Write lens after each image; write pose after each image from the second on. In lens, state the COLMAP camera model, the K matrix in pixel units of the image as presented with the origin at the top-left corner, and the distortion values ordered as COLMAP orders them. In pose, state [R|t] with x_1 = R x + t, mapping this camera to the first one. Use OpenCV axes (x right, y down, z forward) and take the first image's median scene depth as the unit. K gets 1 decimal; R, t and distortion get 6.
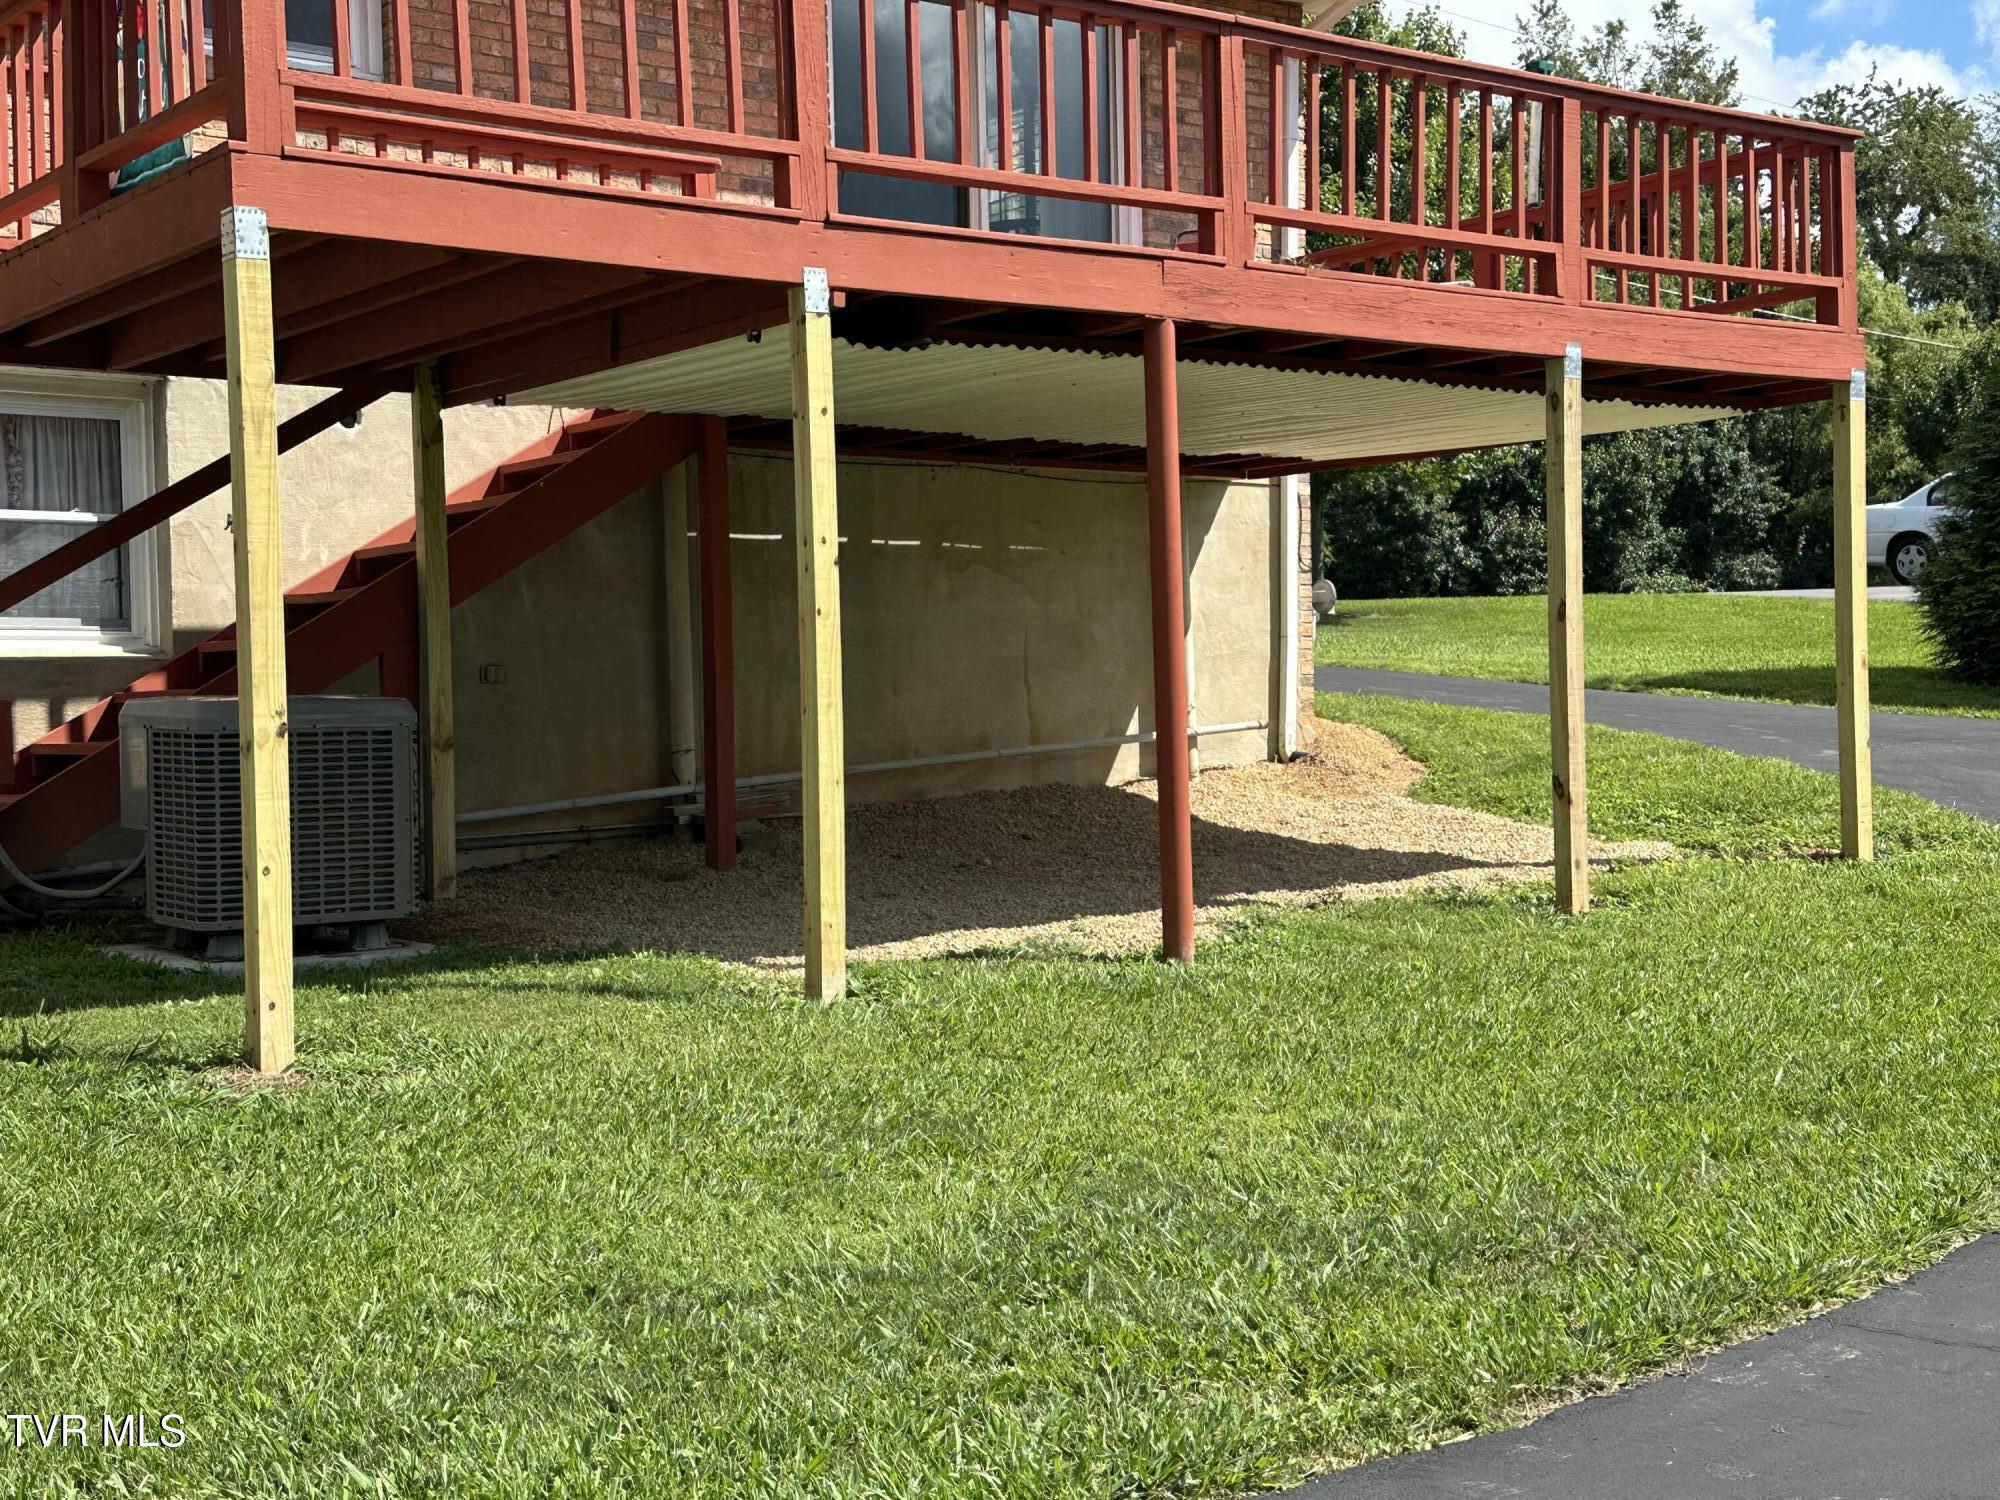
lens RADIAL K [[2568.0, 0, 1000.0], [0, 2568.0, 750.0], [0, 0, 1]] dist [0.110555, -0.047384]
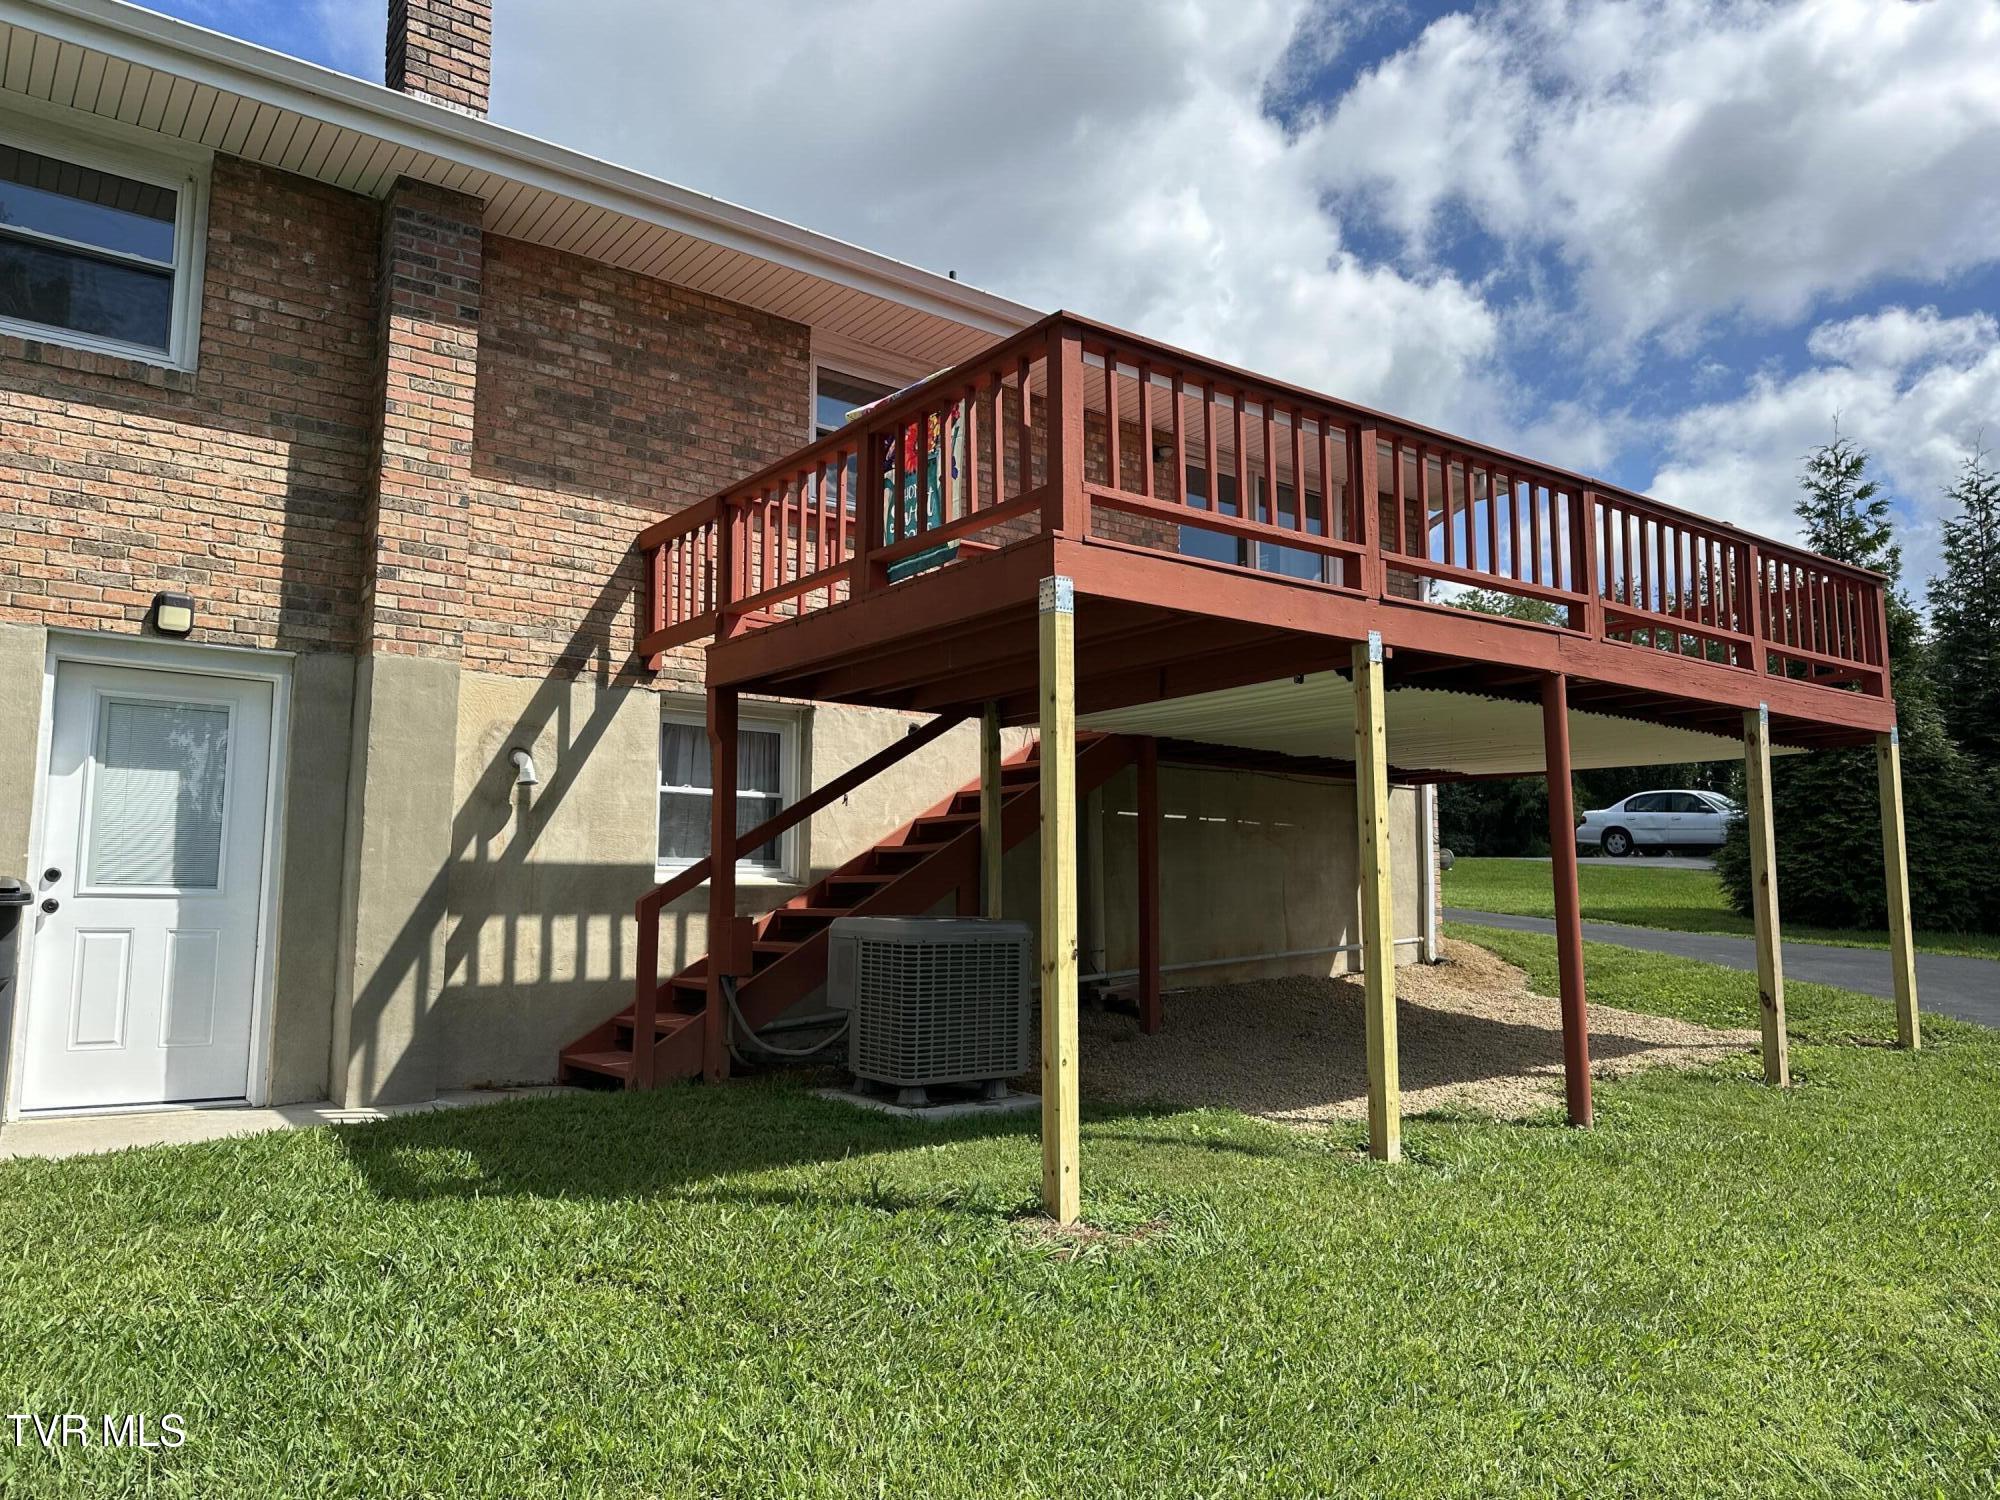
lens RADIAL K [[1394.3, 0, 1010.9], [0, 1394.3, 750.5], [0, 0, 1]] dist [0.169515, -0.305396]
pose [[0.999725, 0.020956, -0.010533, -0.191733], [-0.022132, 0.991551, -0.127816, -0.011879], [0.007766, 0.128014, 0.991742, 0.166766]]
